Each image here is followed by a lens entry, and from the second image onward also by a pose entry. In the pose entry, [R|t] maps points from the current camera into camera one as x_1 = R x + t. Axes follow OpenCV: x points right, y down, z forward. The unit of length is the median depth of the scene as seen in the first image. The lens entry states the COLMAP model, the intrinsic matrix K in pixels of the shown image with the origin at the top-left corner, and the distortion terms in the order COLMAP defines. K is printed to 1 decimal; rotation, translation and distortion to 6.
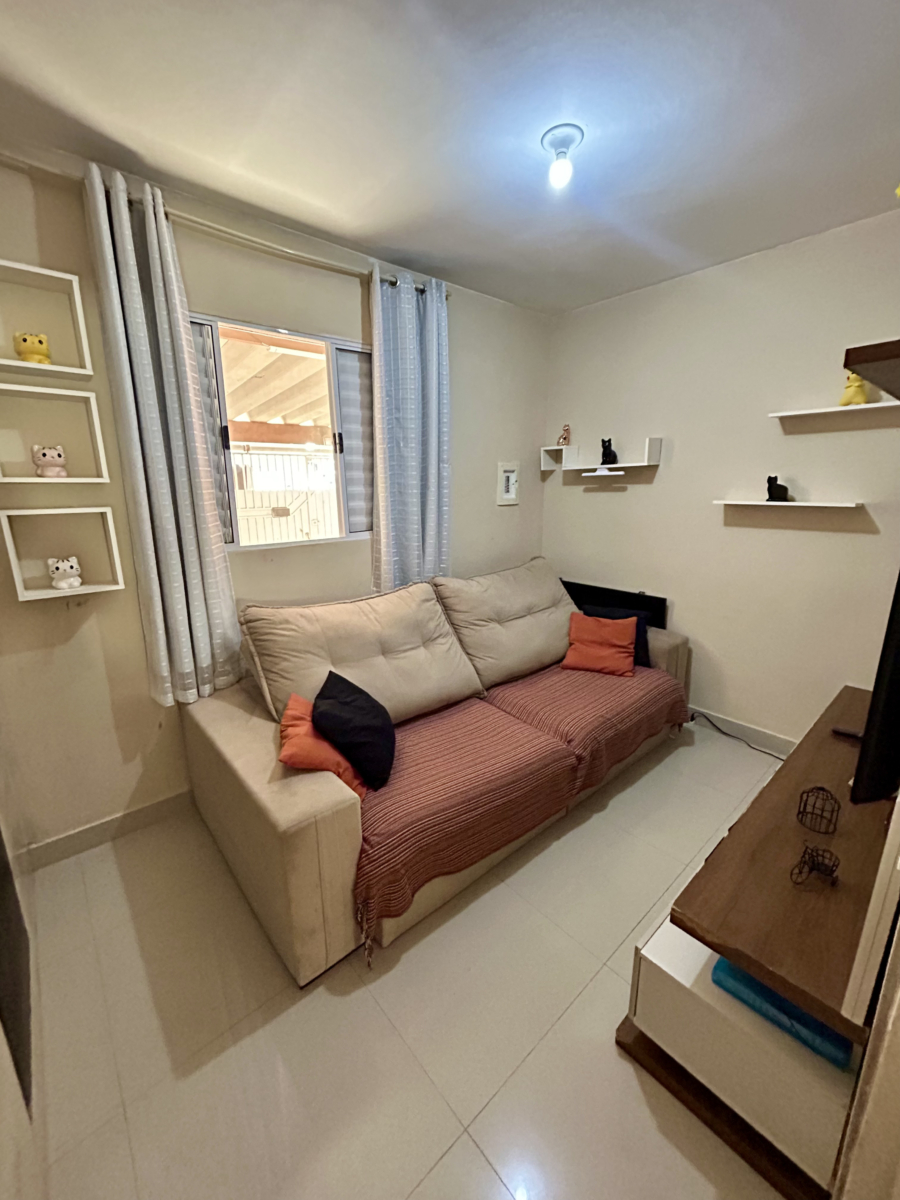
lens RADIAL K [[482.9, 0, 450.5], [0, 482.9, 598.4], [0, 0, 1]] dist [-0.000498, 0.000545]
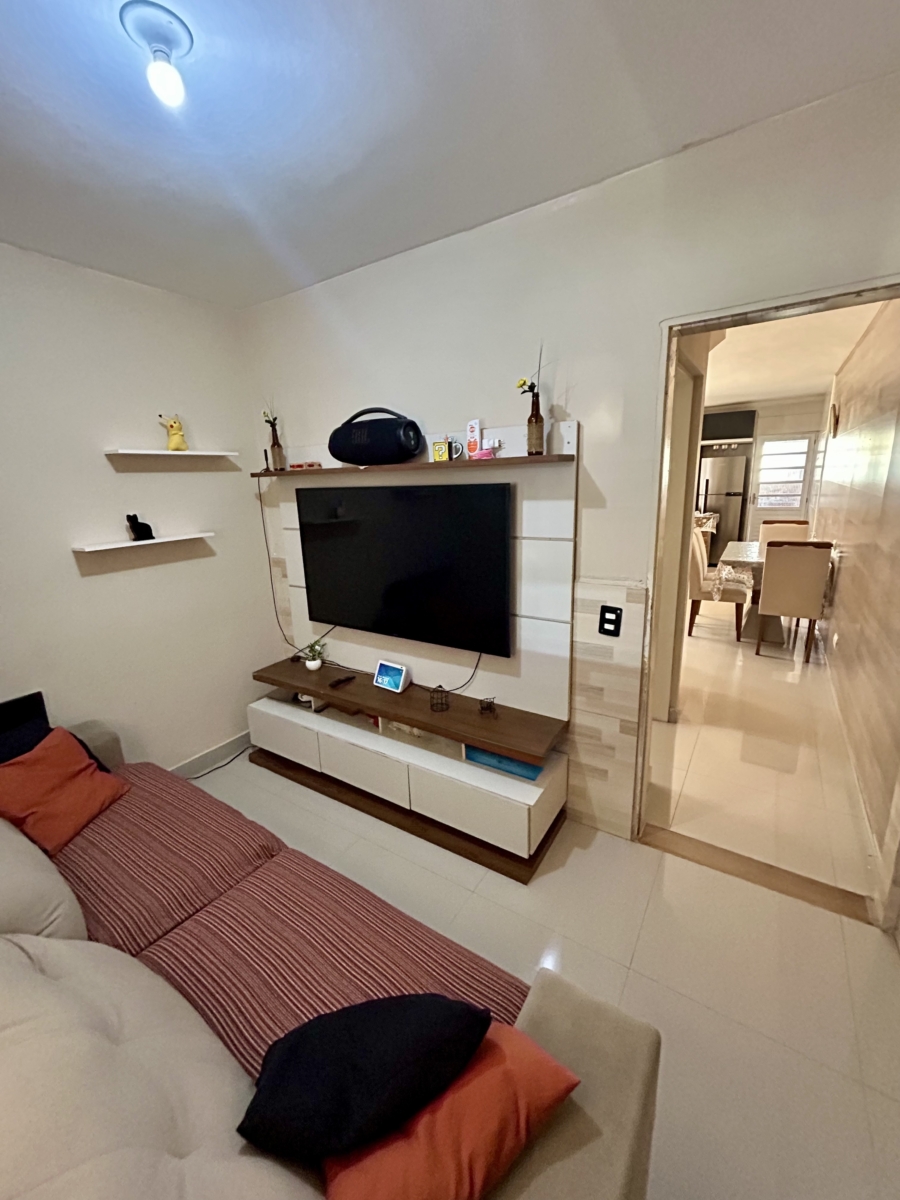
lens RADIAL K [[482.9, 0, 450.5], [0, 482.9, 598.4], [0, 0, 1]] dist [-0.000498, 0.000545]
pose [[-0.266243, -0.218298, 0.938861, -0.426911], [0.268300, 0.918742, 0.289704, -0.208489], [-0.925813, 0.329028, -0.186039, 0.649282]]
